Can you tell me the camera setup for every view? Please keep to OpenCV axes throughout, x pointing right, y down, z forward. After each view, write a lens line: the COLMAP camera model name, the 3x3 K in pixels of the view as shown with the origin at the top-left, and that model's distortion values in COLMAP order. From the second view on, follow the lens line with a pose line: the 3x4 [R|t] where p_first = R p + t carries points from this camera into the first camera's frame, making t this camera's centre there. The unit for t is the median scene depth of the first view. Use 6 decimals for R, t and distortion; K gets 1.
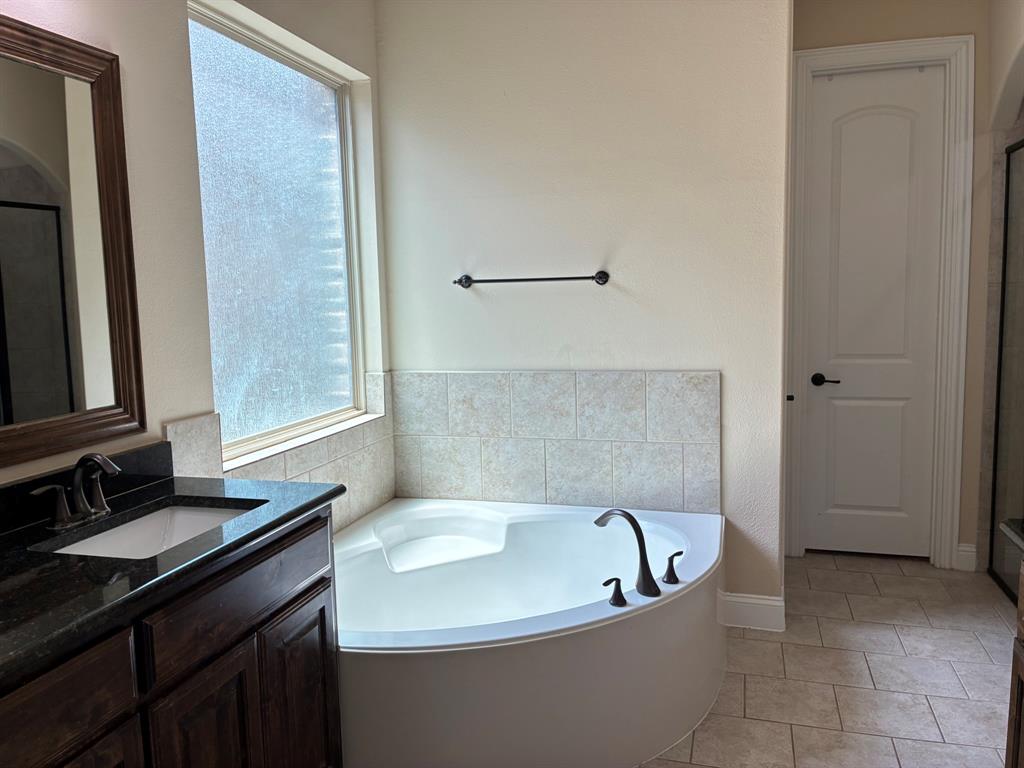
lens RADIAL K [[776.0, 0, 512.3], [0, 776.0, 353.4], [0, 0, 1]] dist [0.059654, -0.075772]
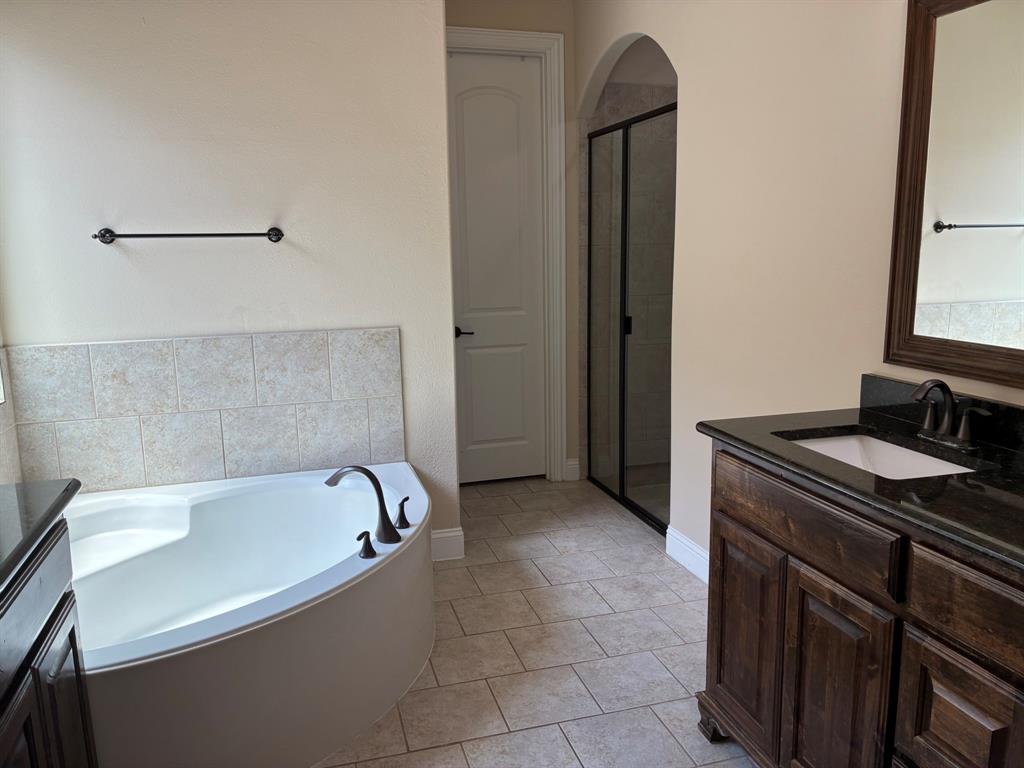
lens RADIAL K [[776.0, 0, 505.0], [0, 776.0, 354.0], [0, 0, 1]] dist [0.059654, -0.075772]
pose [[0.844359, -0.065564, 0.531750, -0.161187], [0.040752, 0.997468, 0.058276, 0.004092], [-0.534225, -0.027536, 0.844894, 0.036779]]
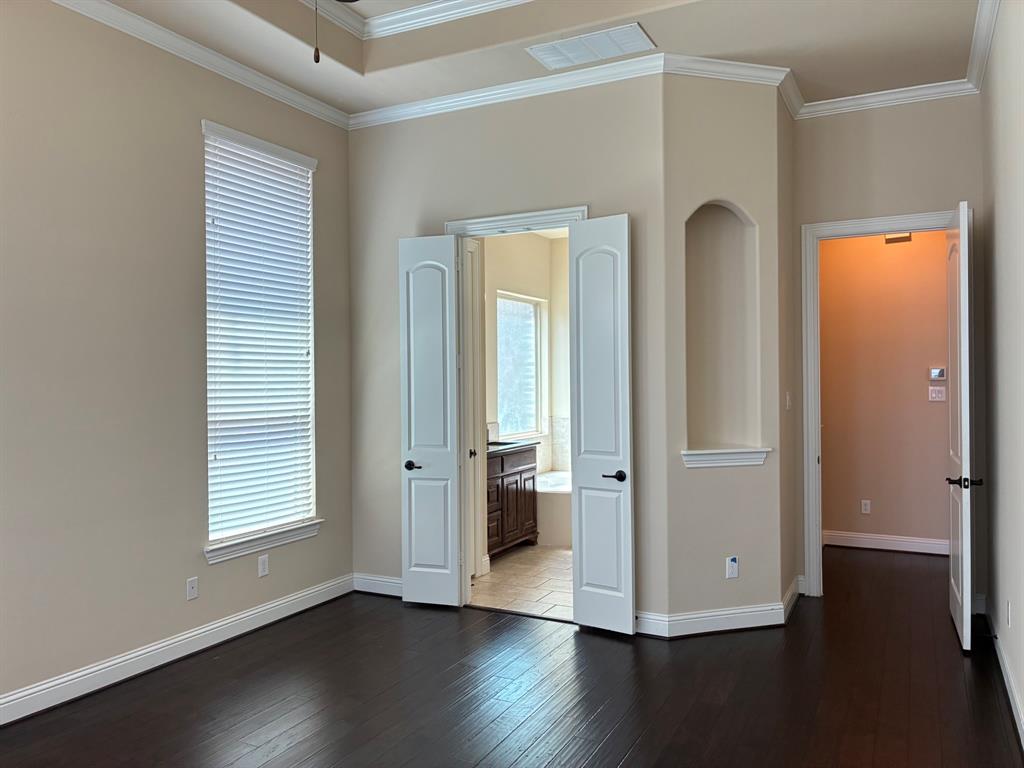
lens RADIAL K [[776.0, 0, 514.5], [0, 776.0, 385.8], [0, 0, 1]] dist [0.059654, -0.075772]
pose [[0.982838, 0.023158, -0.183010, 0.177541], [-0.039266, 0.995617, -0.084885, 0.142892], [0.180242, 0.090614, 0.979440, -1.465044]]
